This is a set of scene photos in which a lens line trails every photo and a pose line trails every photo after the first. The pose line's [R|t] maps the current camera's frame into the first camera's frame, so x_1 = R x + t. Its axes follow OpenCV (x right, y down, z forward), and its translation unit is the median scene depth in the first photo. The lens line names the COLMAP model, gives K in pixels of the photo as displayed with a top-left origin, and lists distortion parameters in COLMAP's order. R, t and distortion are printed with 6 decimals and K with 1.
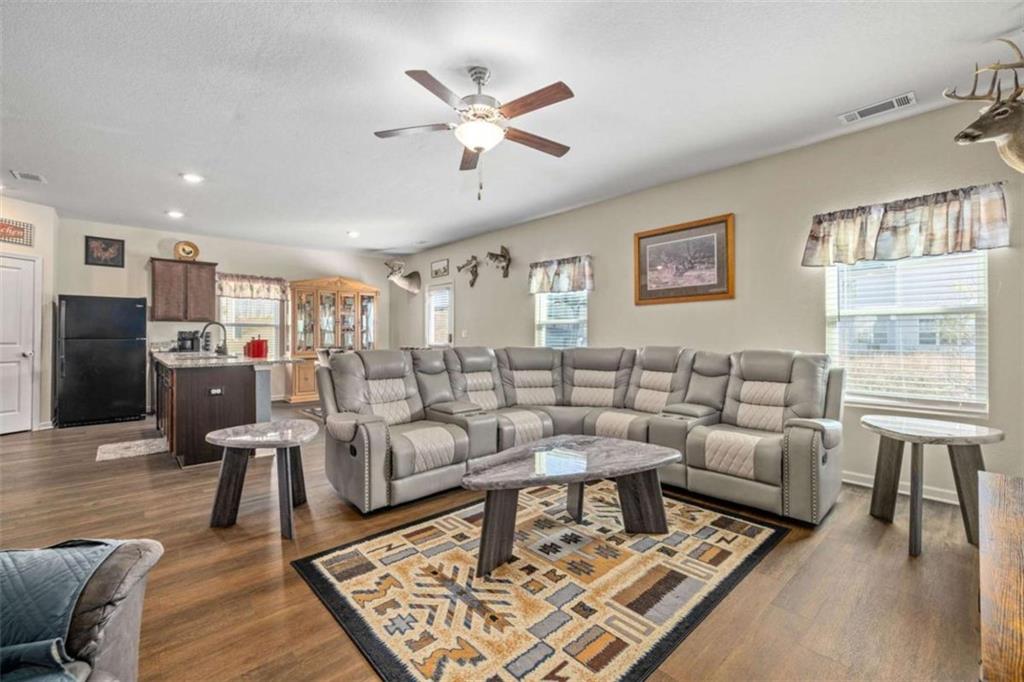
lens RADIAL K [[424.6, 0, 512.0], [0, 424.6, 341.0], [0, 0, 1]] dist [0.000821, 0.000164]
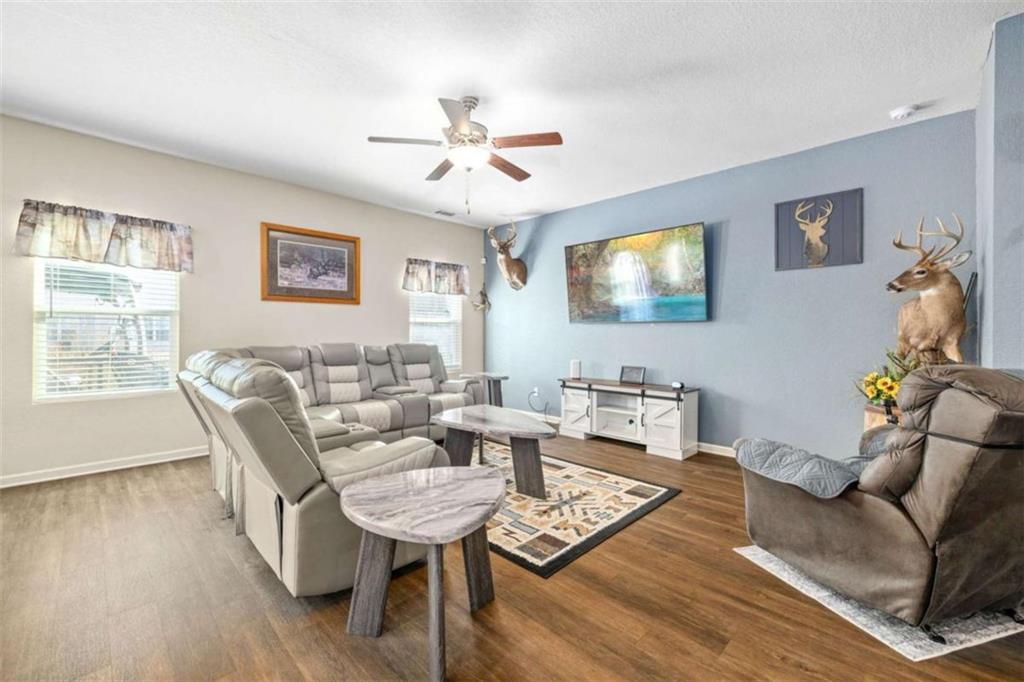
lens RADIAL K [[424.6, 0, 512.0], [0, 424.6, 341.0], [0, 0, 1]] dist [0.000821, 0.000164]
pose [[-0.048868, -0.014303, 0.998703, -1.027476], [0.012426, 0.999811, 0.014927, -0.005163], [-0.998728, 0.013140, -0.048681, 0.799316]]
